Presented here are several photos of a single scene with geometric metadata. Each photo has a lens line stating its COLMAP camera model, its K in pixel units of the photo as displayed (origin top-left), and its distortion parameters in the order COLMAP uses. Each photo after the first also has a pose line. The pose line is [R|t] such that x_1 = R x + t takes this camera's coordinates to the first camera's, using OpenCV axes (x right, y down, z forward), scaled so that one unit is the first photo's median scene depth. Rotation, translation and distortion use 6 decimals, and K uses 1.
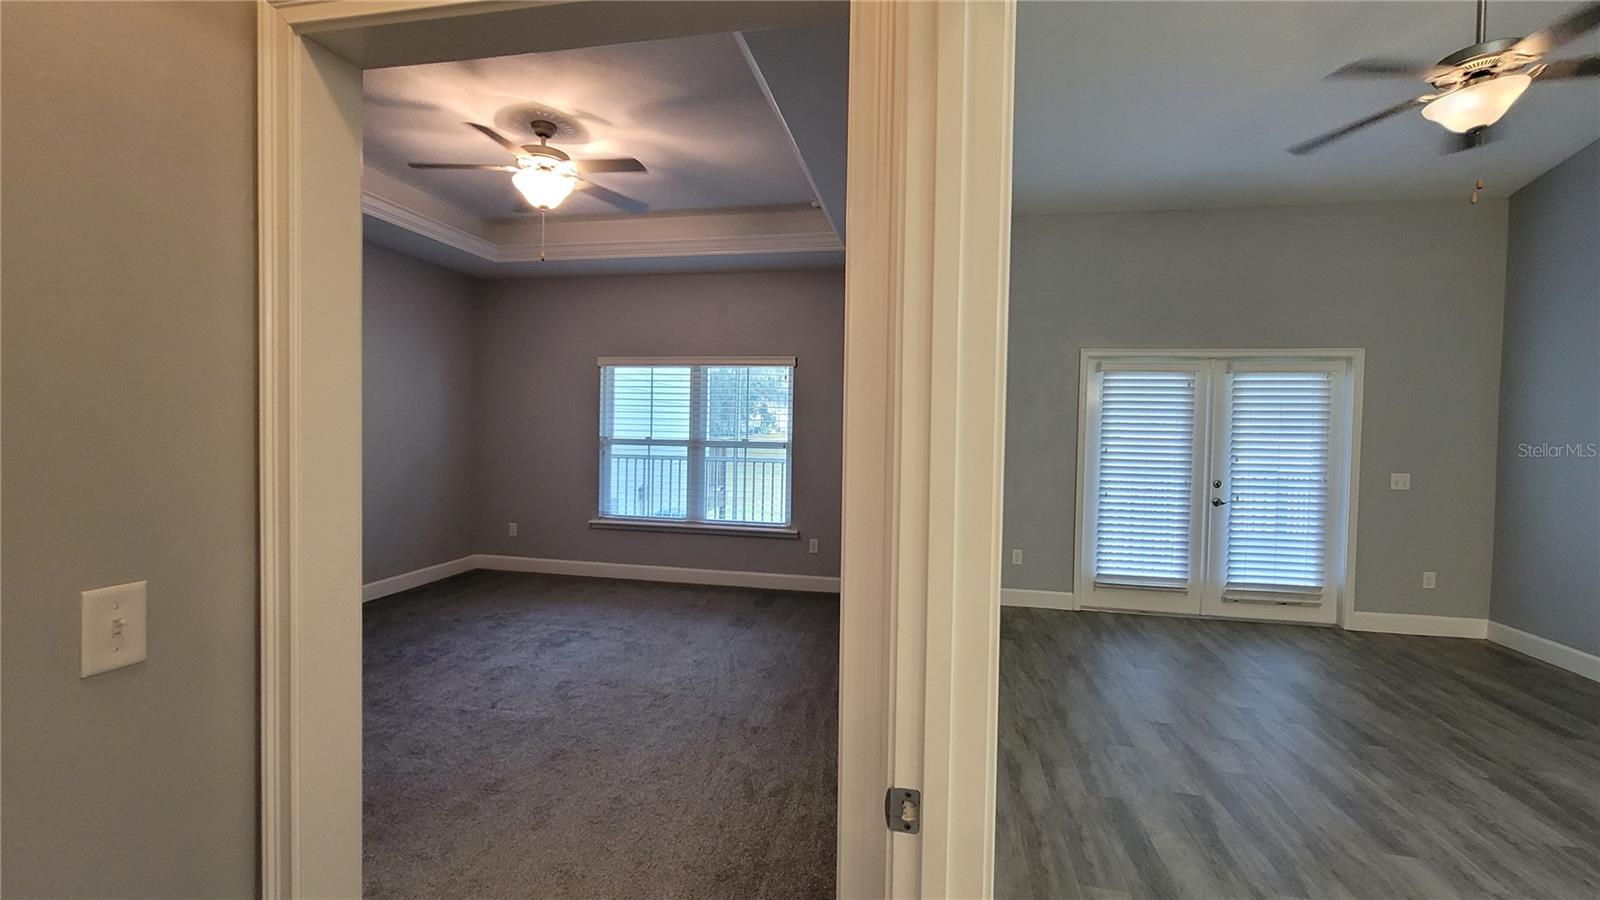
lens RADIAL K [[649.6, 0, 805.4], [0, 649.6, 444.7], [0, 0, 1]] dist [-0.007918, 0.004428]
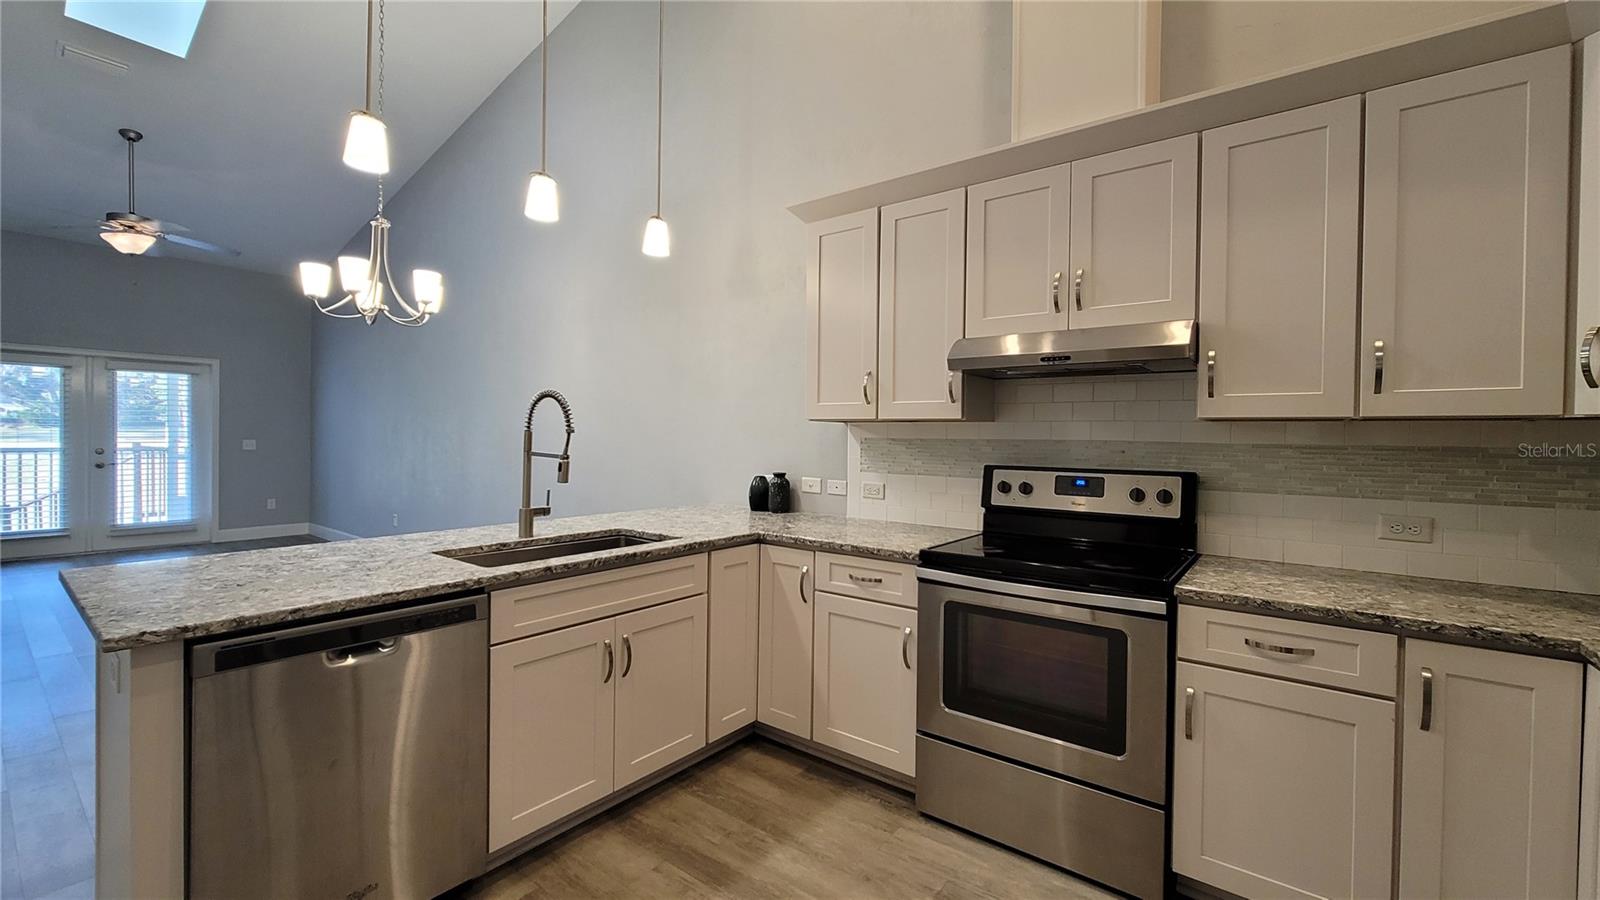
lens RADIAL K [[649.6, 0, 805.4], [0, 649.6, 444.7], [0, 0, 1]] dist [-0.007918, 0.004428]
pose [[0.439937, -0.028212, 0.897585, 0.078988], [0.016921, 0.999589, 0.023125, 0.040009], [-0.897869, 0.005015, 0.440234, -0.880493]]
